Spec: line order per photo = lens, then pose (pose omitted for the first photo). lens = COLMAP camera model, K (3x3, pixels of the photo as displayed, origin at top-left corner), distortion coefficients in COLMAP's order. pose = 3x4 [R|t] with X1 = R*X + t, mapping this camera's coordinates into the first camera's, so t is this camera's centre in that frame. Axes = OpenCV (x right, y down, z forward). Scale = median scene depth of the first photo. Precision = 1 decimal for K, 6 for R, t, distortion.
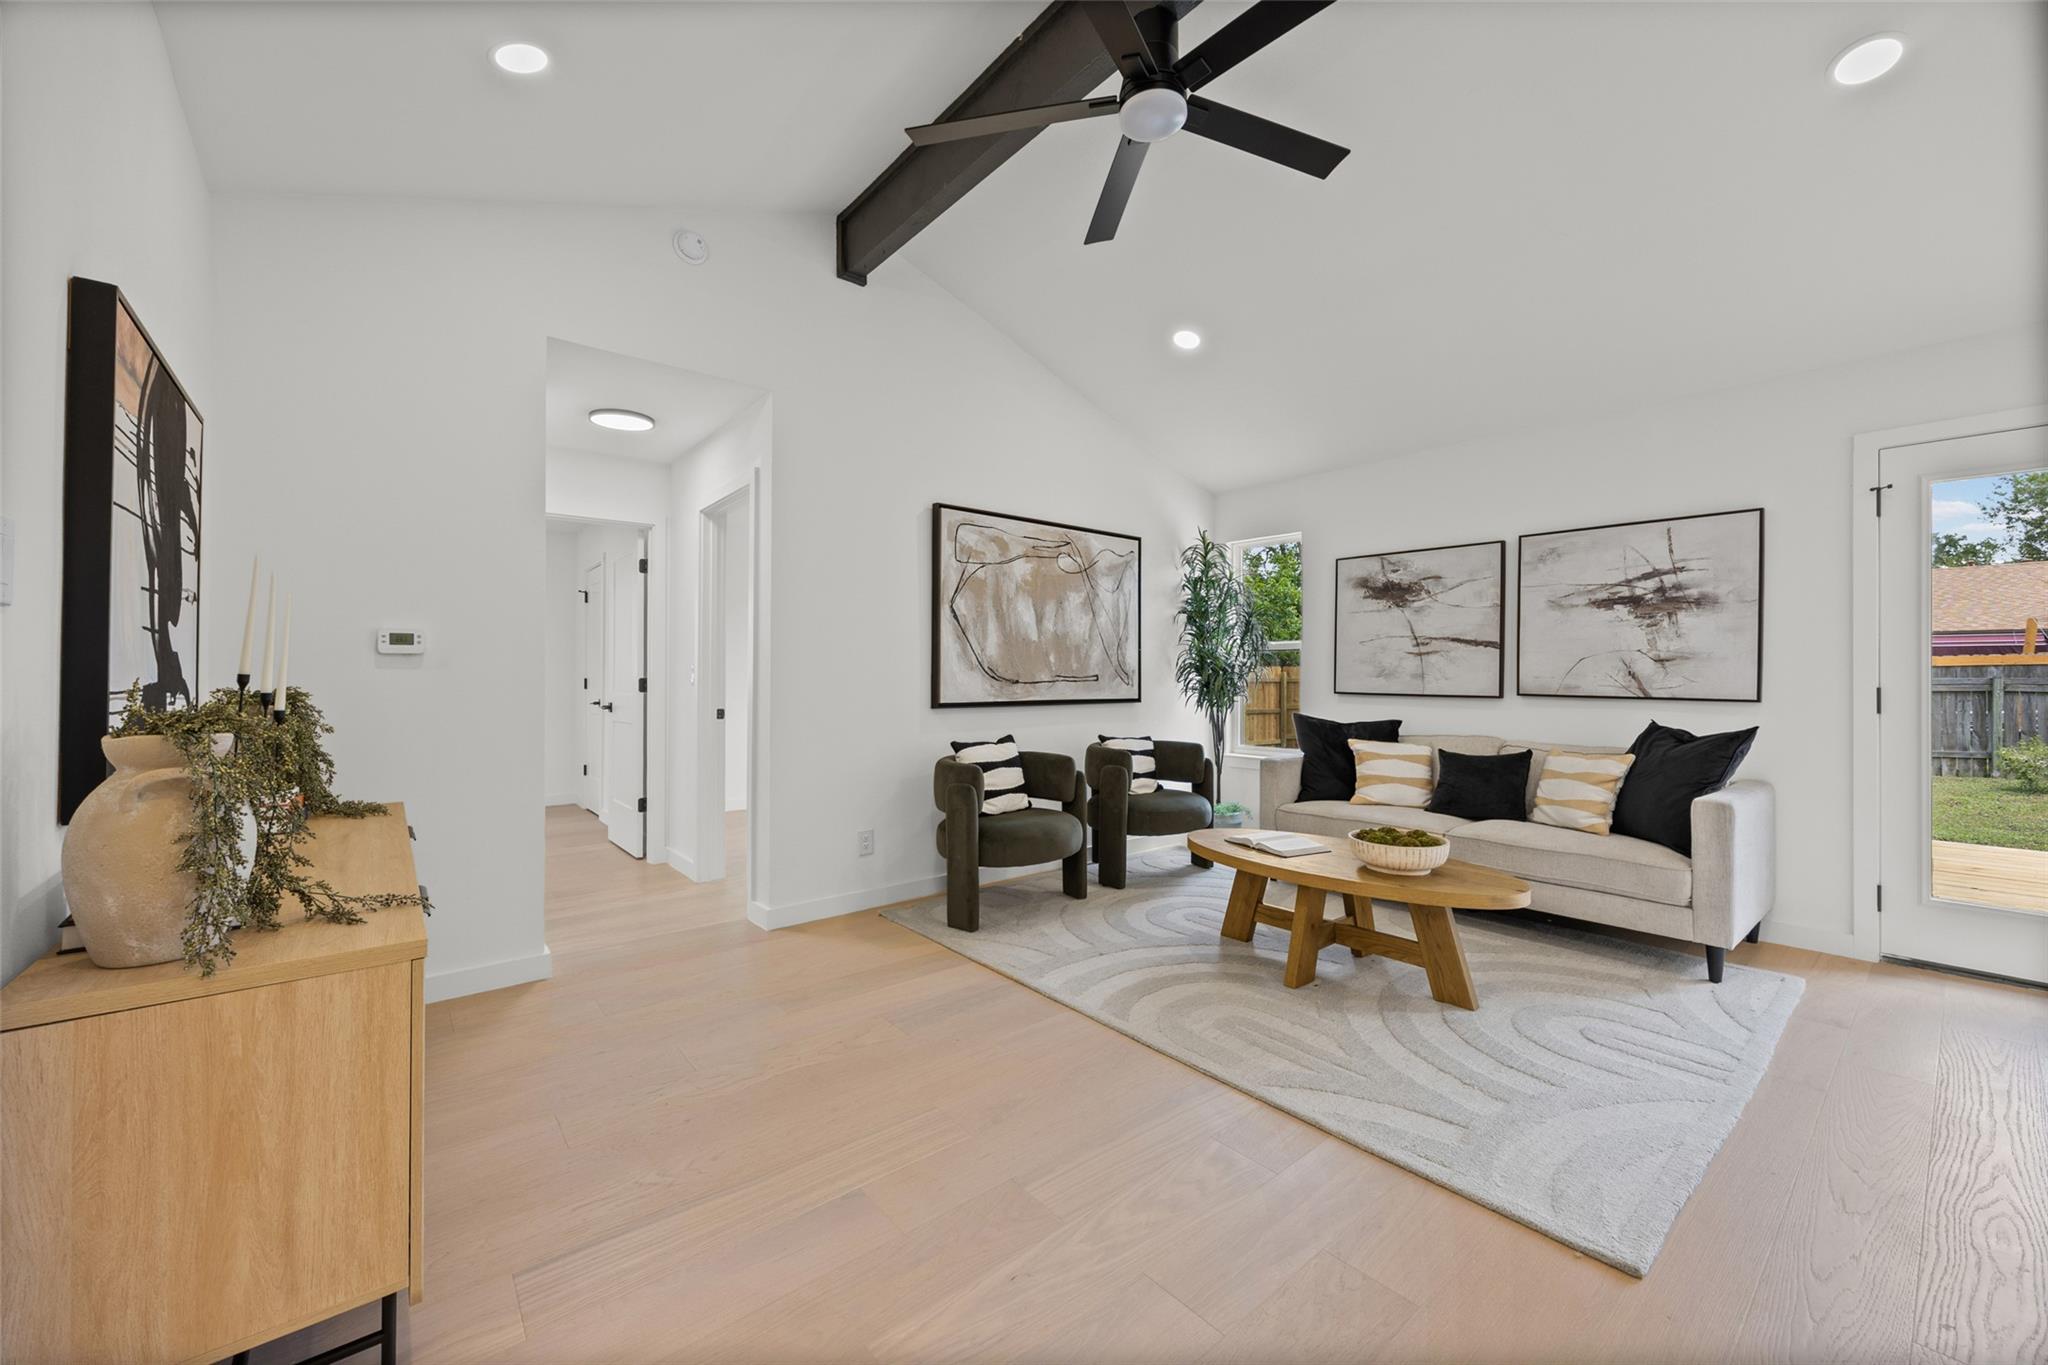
lens RADIAL K [[786.6, 0, 1020.2], [0, 786.6, 669.2], [0, 0, 1]] dist [-0.000567, -0.000213]
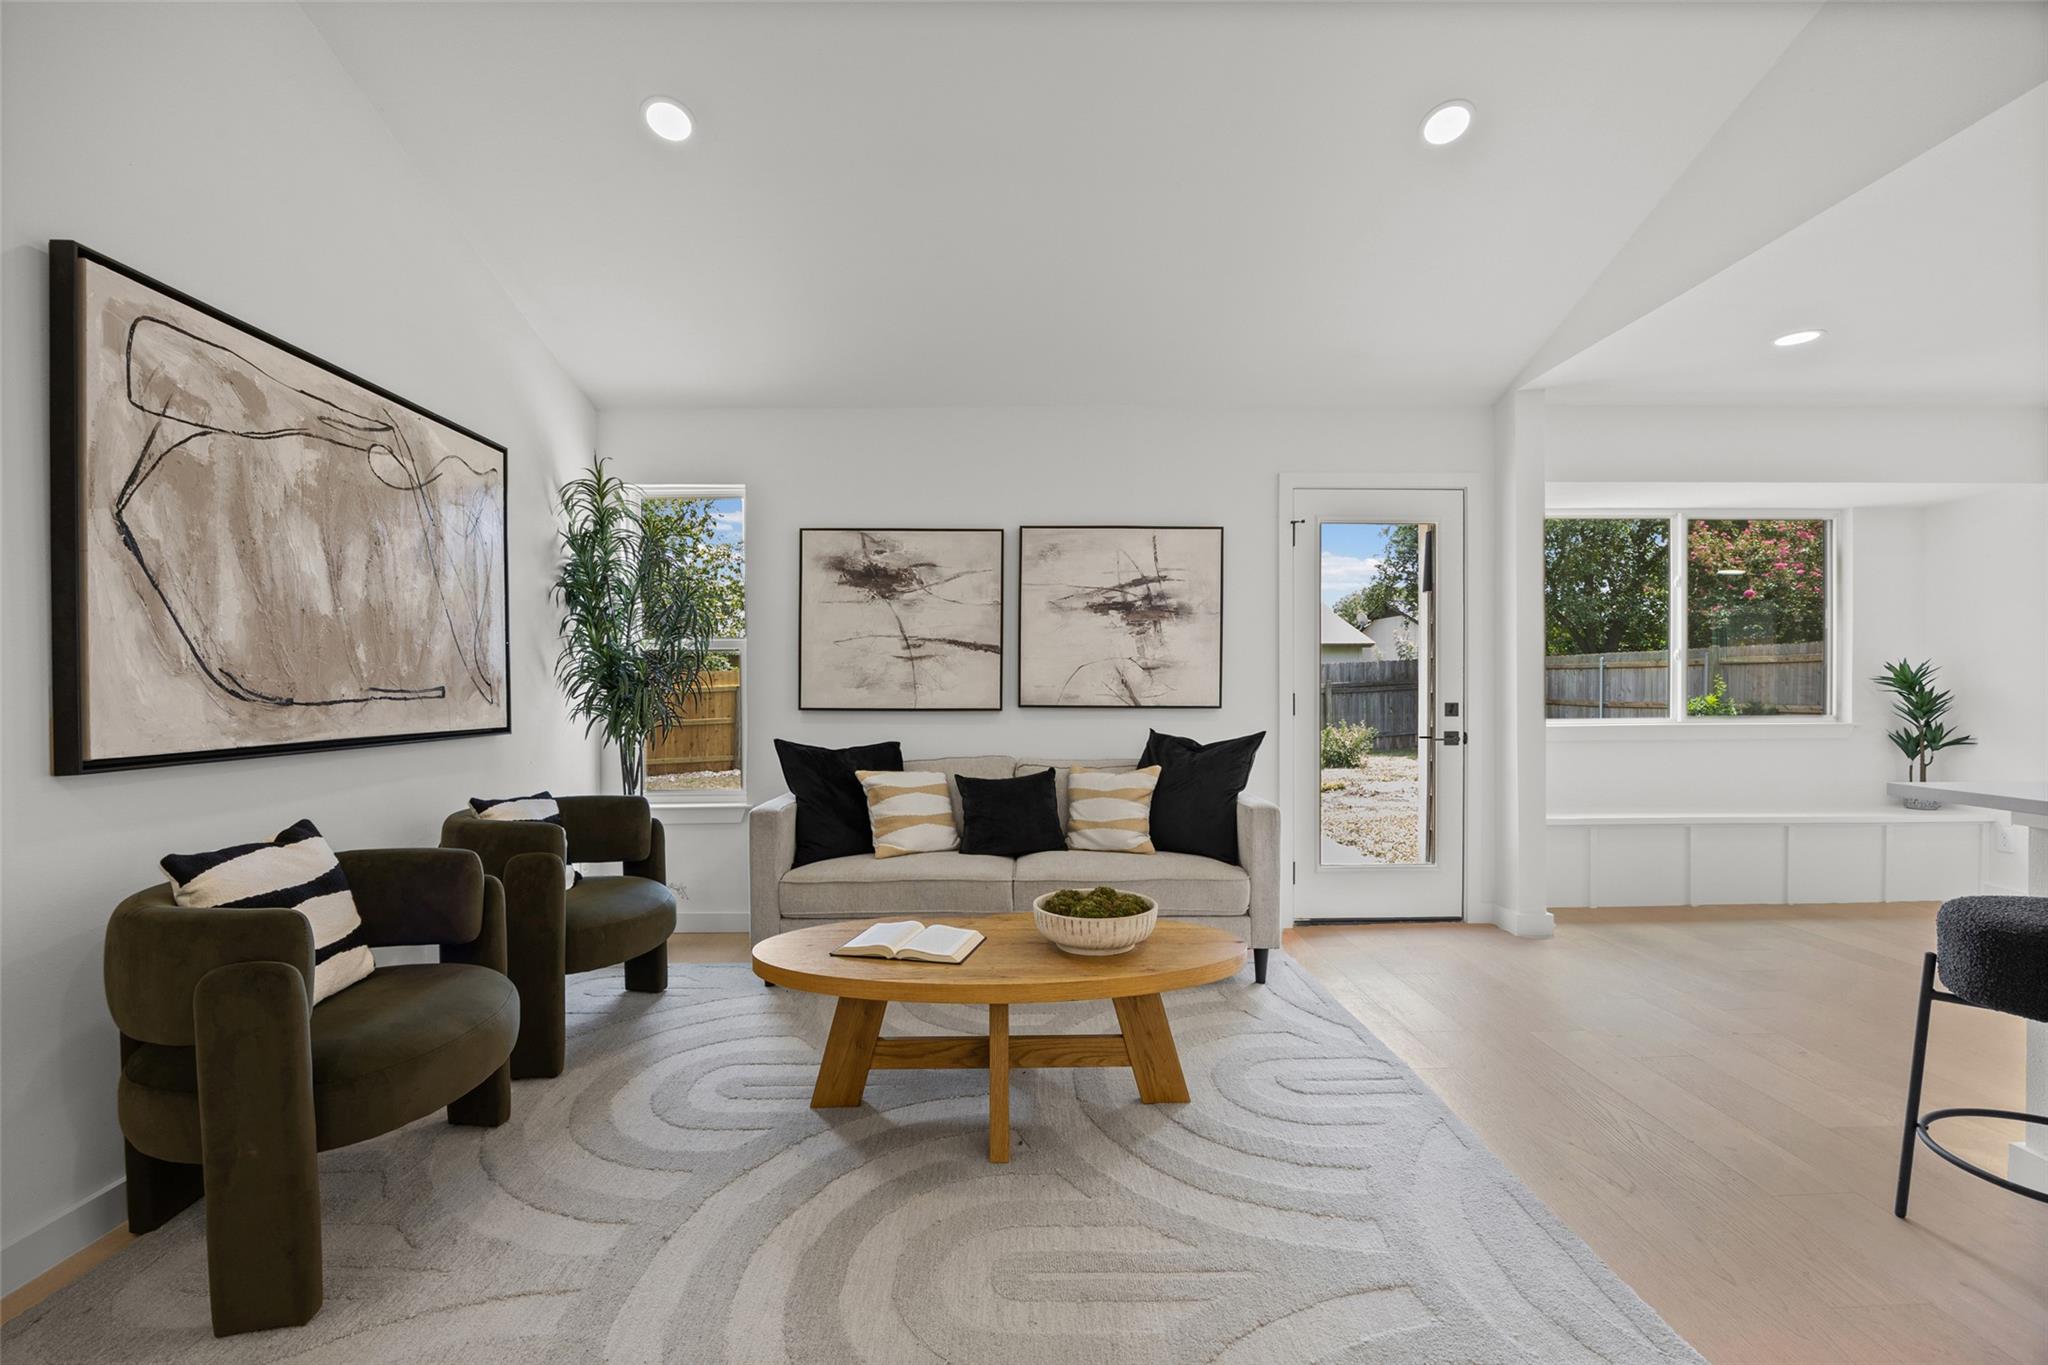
lens RADIAL K [[900.3, 0, 1021.0], [0, 900.3, 696.4], [0, 0, 1]] dist [-0.015668, 0.000288]
pose [[0.628526, -0.013061, 0.777679, -0.153482], [0.000060, 0.999860, 0.016744, 0.004428], [-0.777789, -0.010477, 0.628438, 0.369241]]
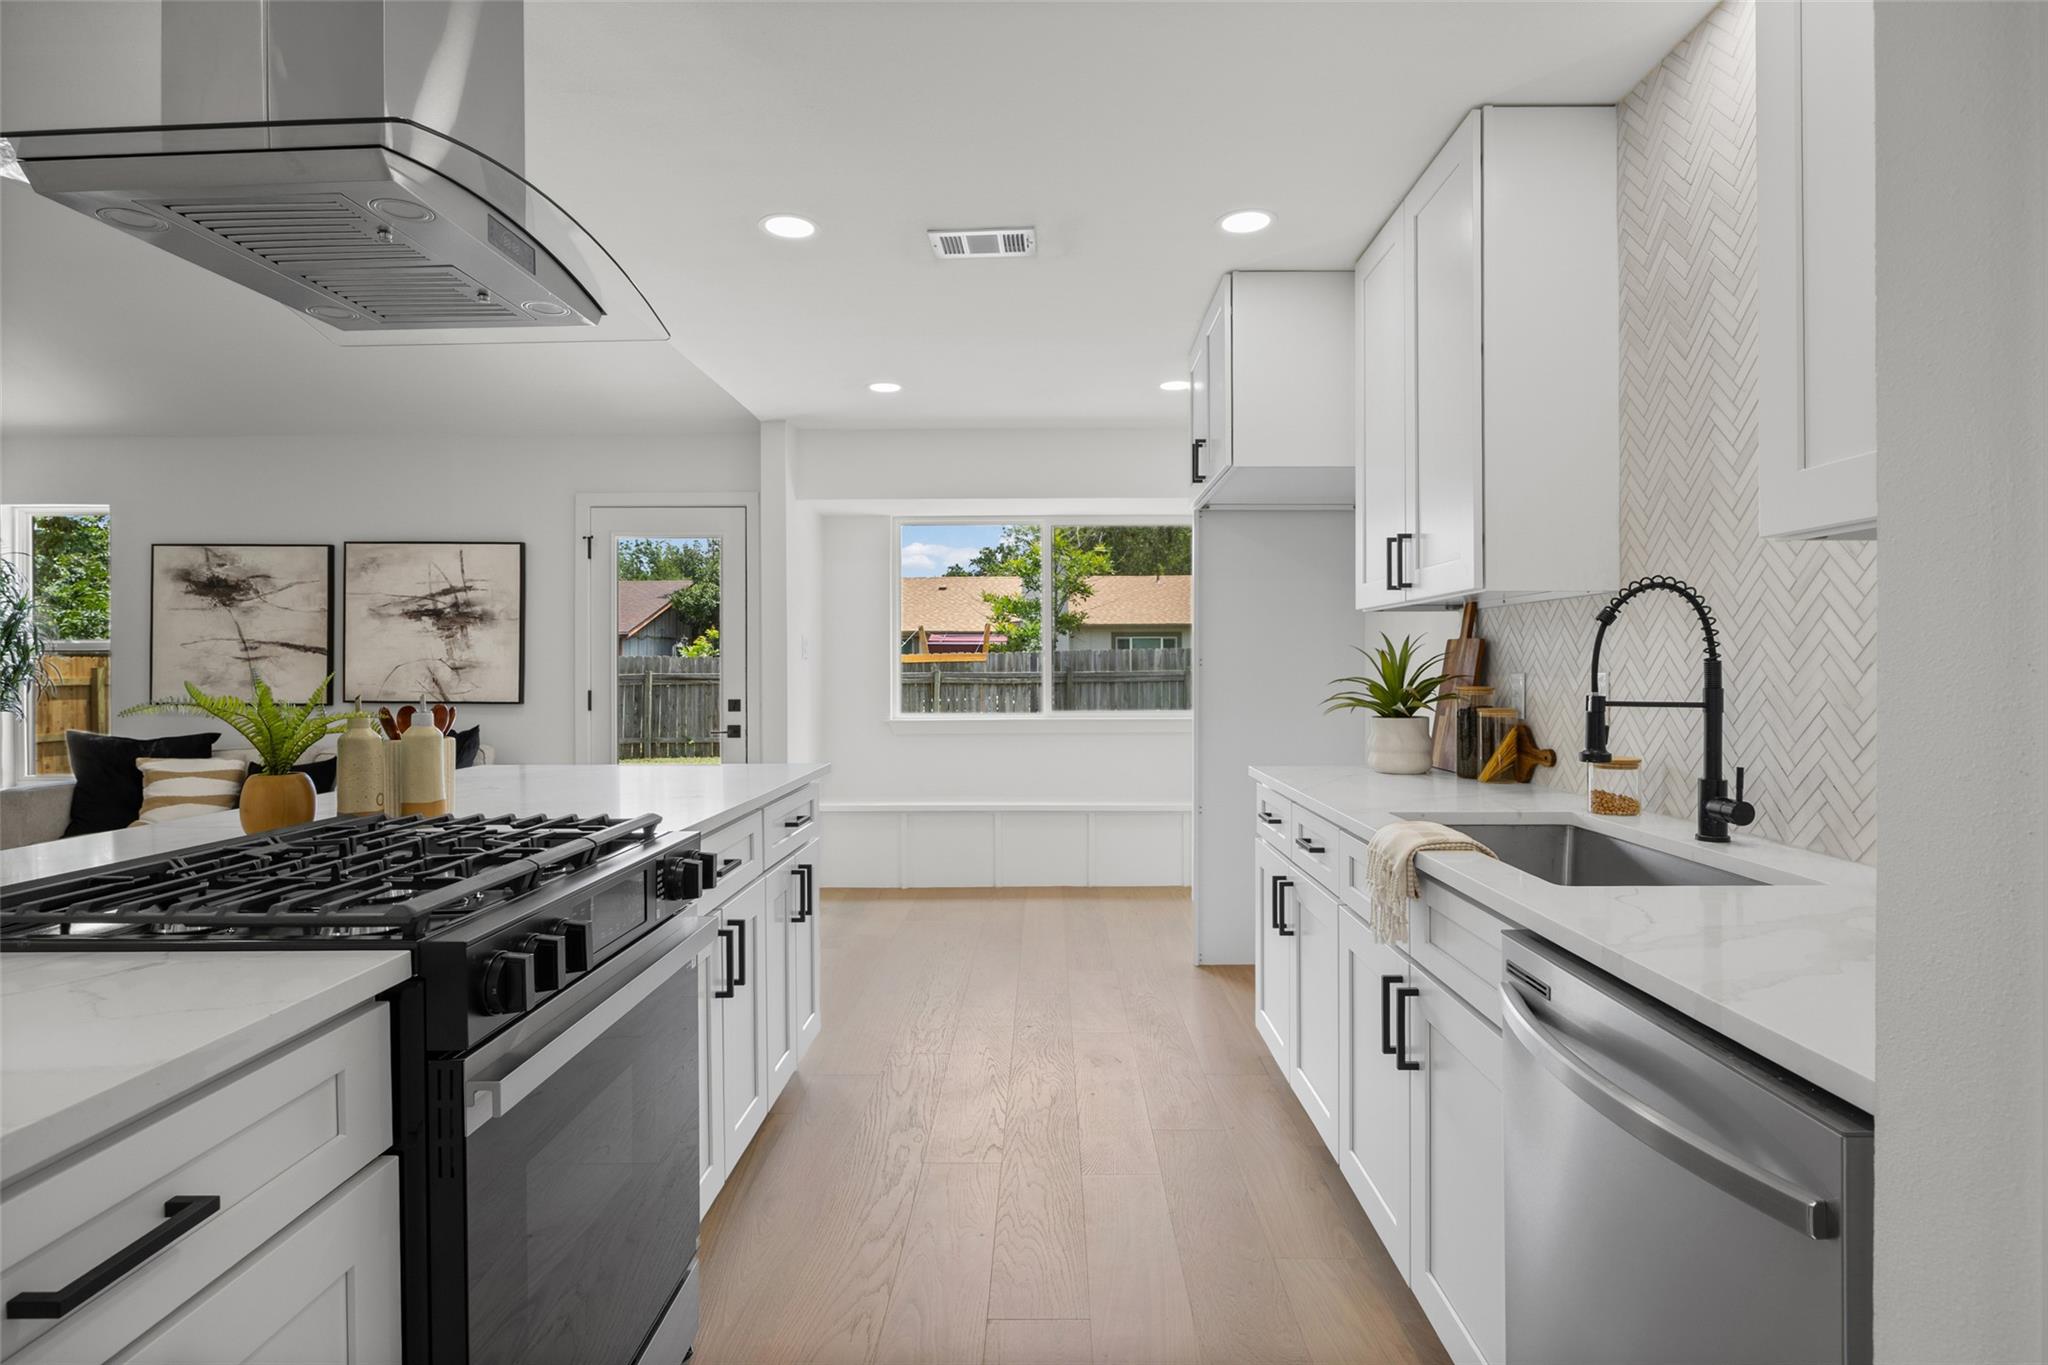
lens RADIAL K [[1093.1, 0, 1032.8], [0, 1093.1, 676.5], [0, 0, 1]] dist [0.004784, -0.000801]
pose [[0.649803, -0.010458, 0.760031, 0.148813], [-0.001340, 0.999888, 0.014903, -0.021658], [-0.760101, -0.010702, 0.649716, -0.570805]]
